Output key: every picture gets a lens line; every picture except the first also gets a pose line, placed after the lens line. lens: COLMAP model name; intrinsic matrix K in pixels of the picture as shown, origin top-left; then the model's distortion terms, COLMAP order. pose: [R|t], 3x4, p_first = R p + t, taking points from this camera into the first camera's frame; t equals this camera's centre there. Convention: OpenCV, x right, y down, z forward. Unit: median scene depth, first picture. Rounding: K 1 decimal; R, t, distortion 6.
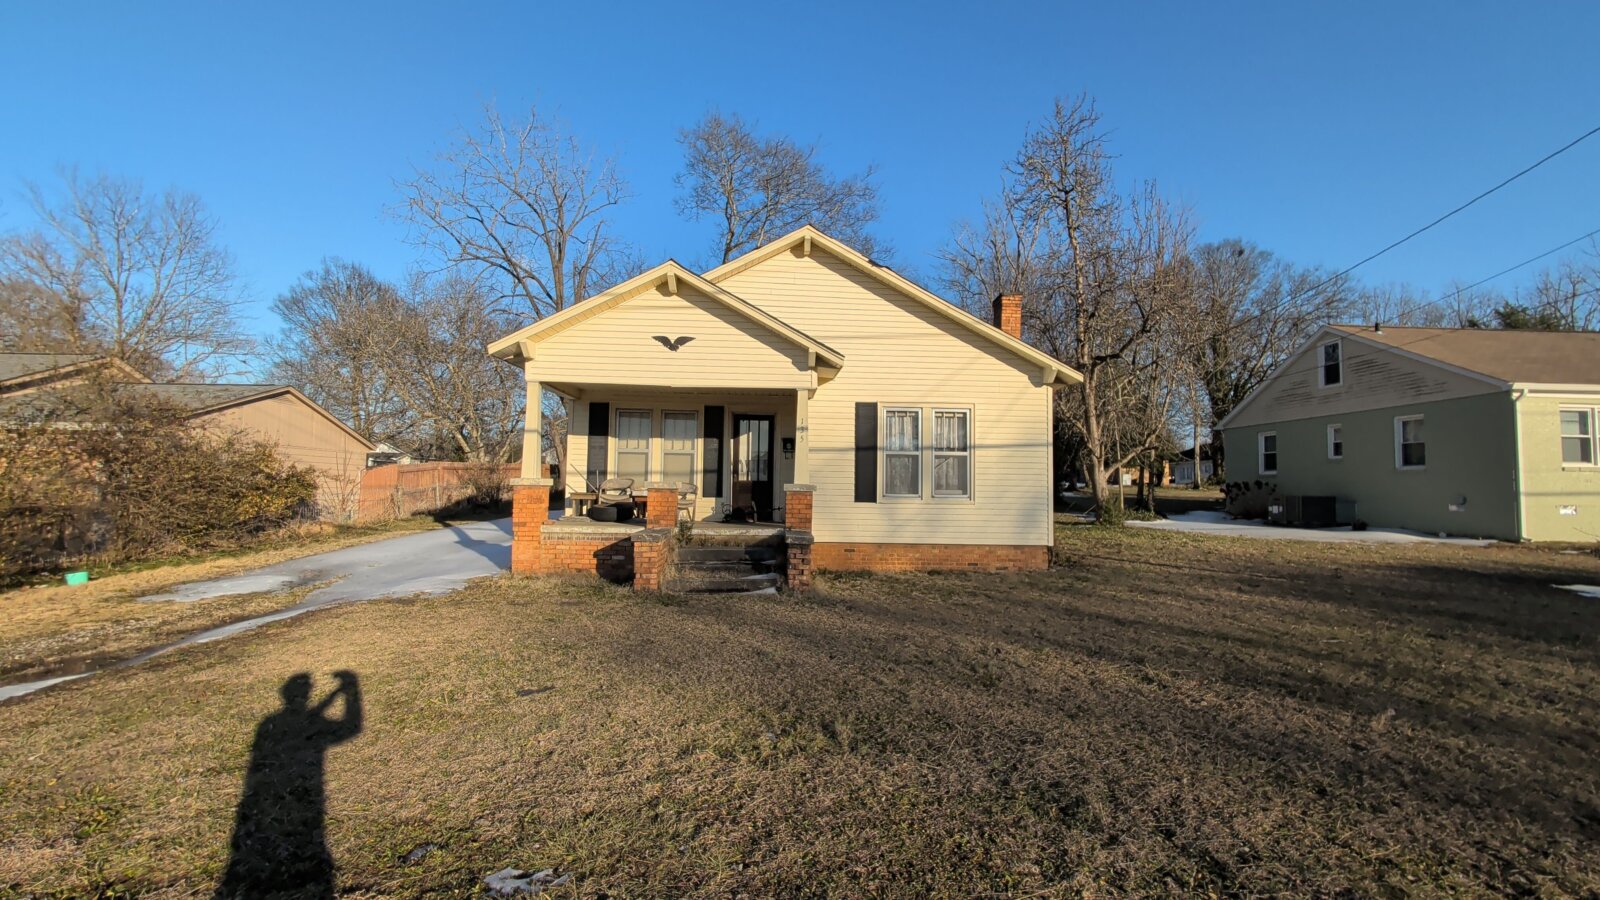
lens RADIAL K [[640.6, 0, 800.0], [0, 640.6, 450.0], [0, 0, 1]] dist [0.000388, -0.000012]
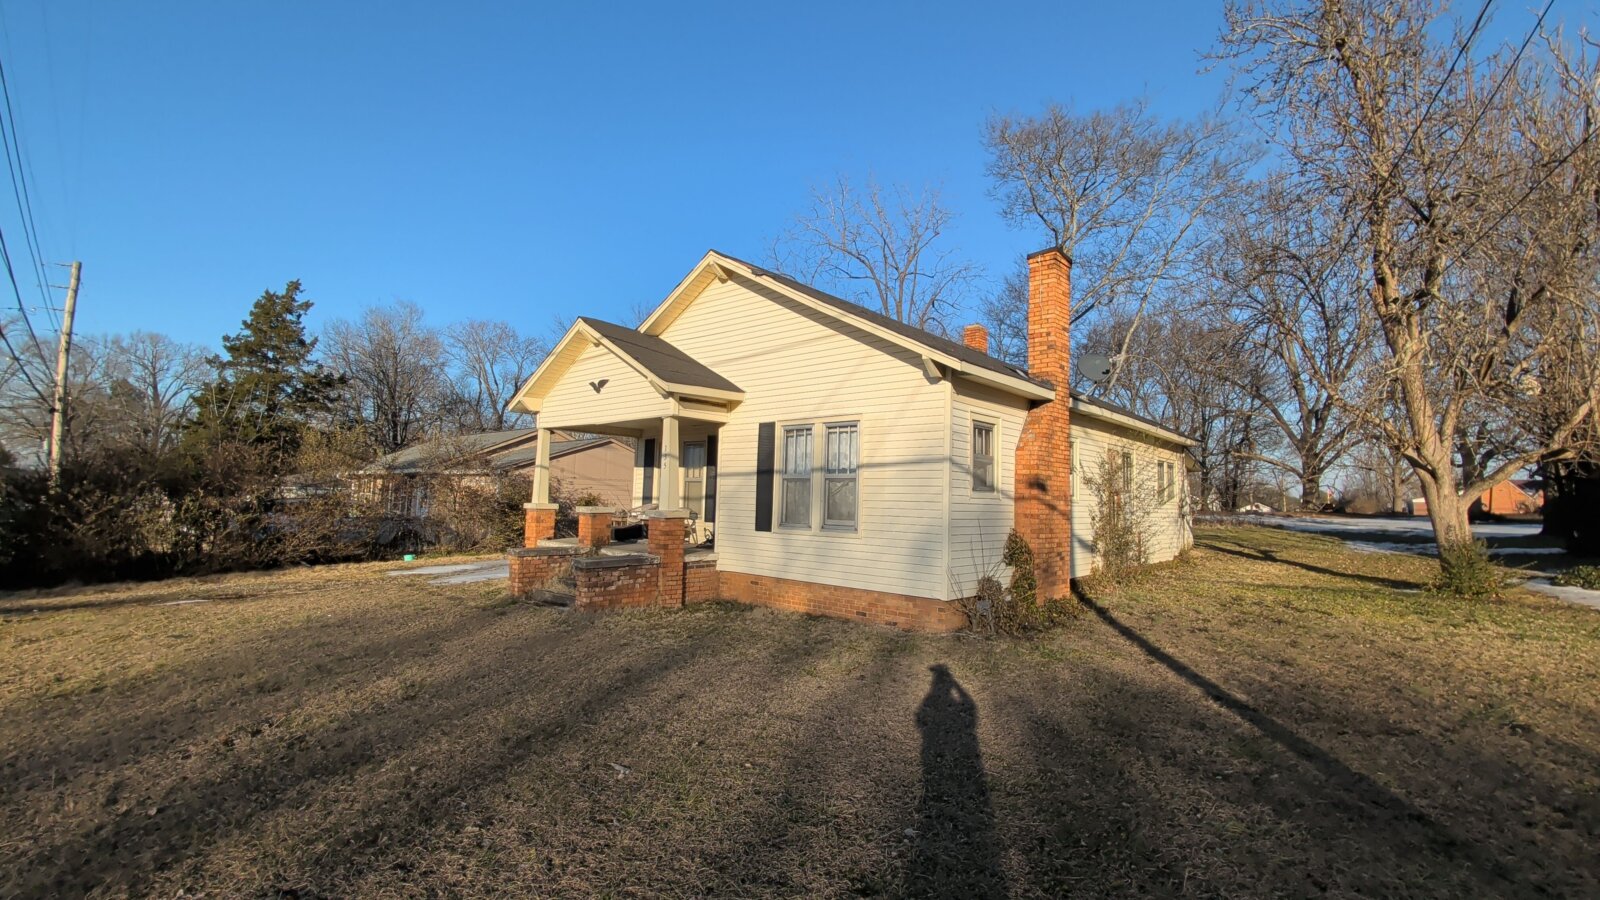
lens RADIAL K [[640.6, 0, 800.0], [0, 640.6, 450.0], [0, 0, 1]] dist [0.000388, -0.000012]
pose [[0.745369, -0.049530, -0.664810, 0.753818], [0.028851, 0.998699, -0.042058, 0.005494], [0.666028, 0.012168, 0.745827, 0.348087]]
